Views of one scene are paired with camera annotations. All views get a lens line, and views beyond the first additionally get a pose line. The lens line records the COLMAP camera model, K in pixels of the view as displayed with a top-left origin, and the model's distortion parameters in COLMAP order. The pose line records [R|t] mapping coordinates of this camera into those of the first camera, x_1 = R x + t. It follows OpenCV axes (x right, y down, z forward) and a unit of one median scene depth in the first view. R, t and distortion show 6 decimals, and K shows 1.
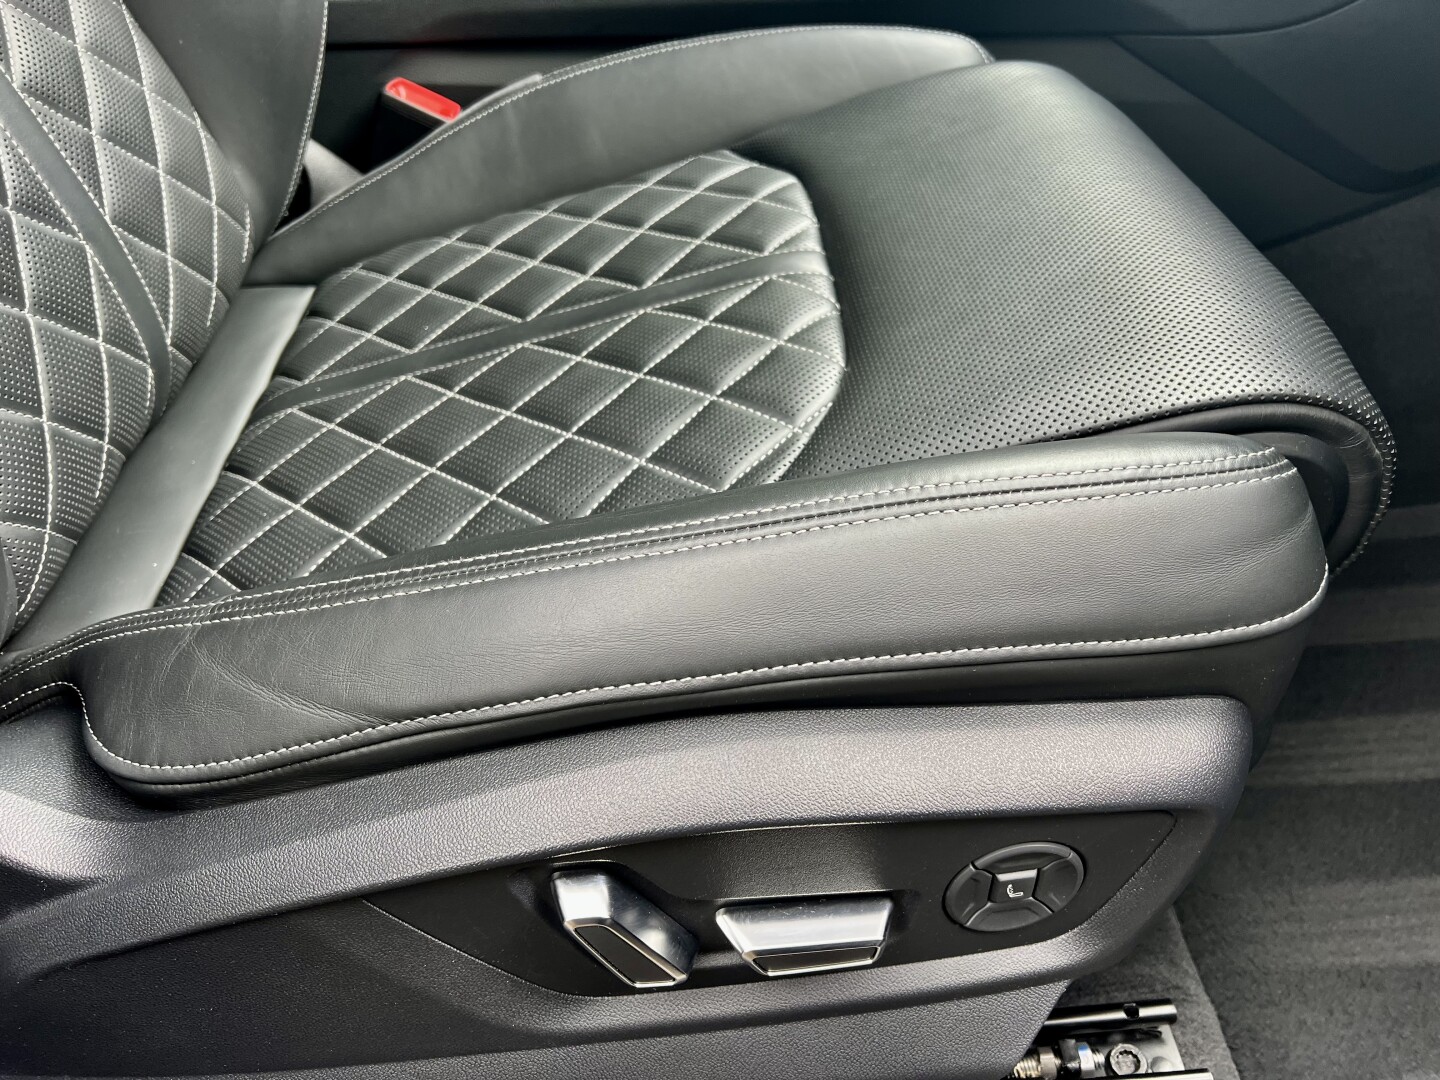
lens RADIAL K [[1108.5, 0, 721.6], [0, 1108.5, 536.8], [0, 0, 1]] dist [0.052159, -0.061968]
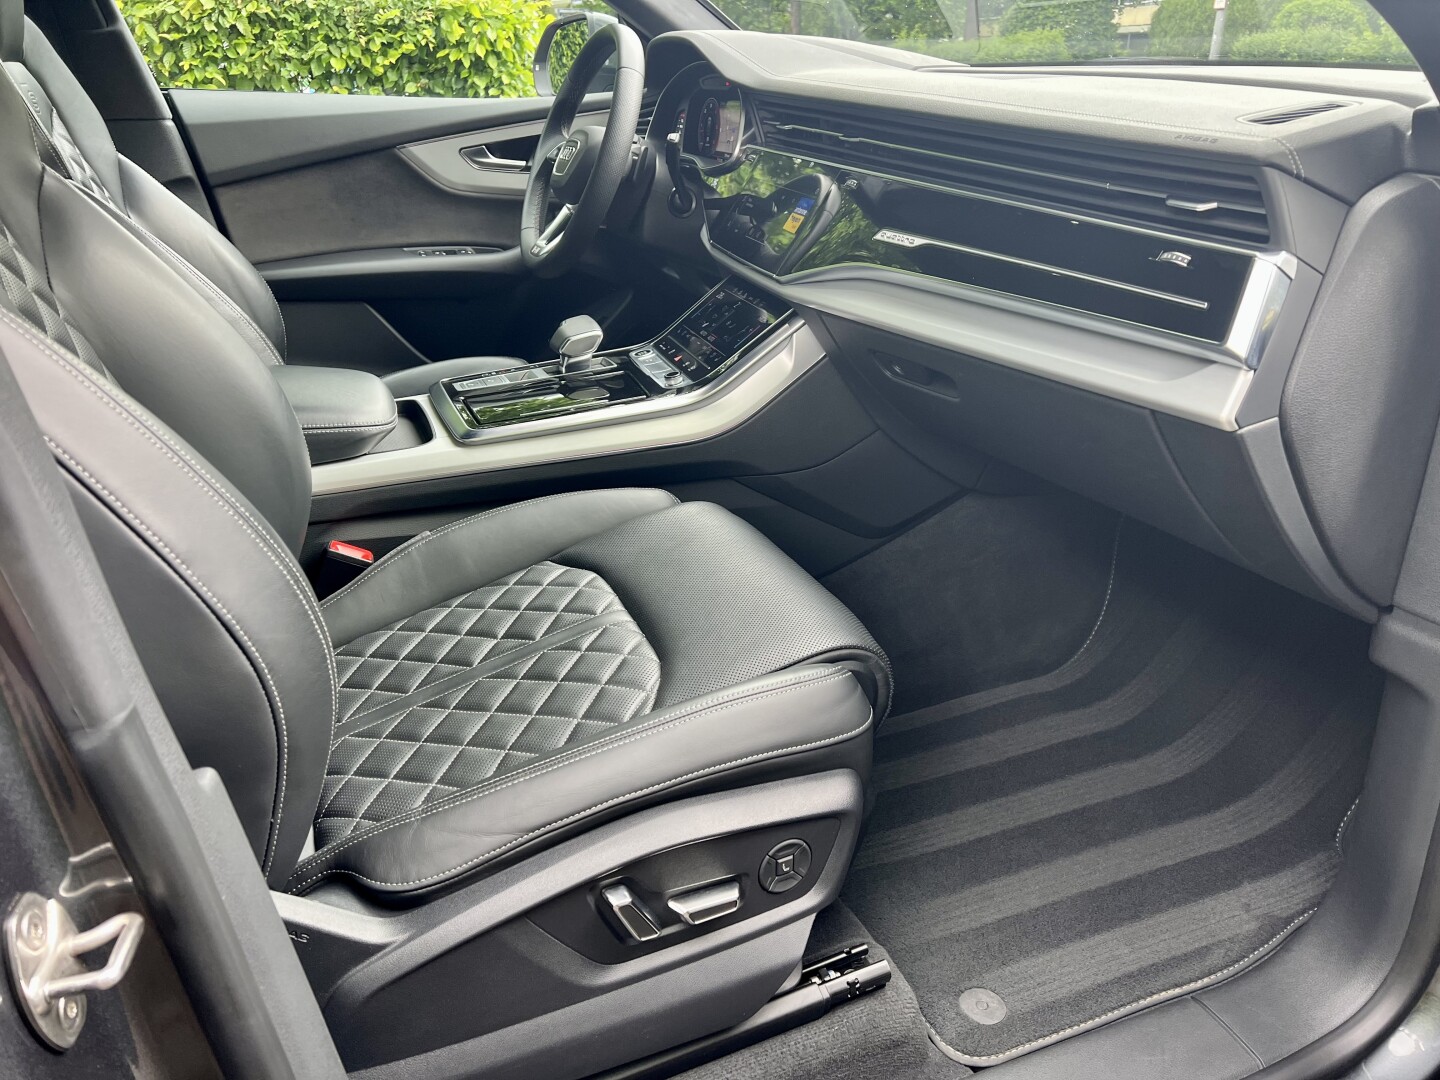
lens RADIAL K [[1108.5, 0, 720.7], [0, 1108.5, 538.4], [0, 0, 1]] dist [0.052159, -0.061968]
pose [[0.940106, -0.110819, 0.322365, -0.464122], [0.196811, 0.948595, -0.247857, 0.182202], [-0.278326, 0.296457, 0.913590, -1.114263]]
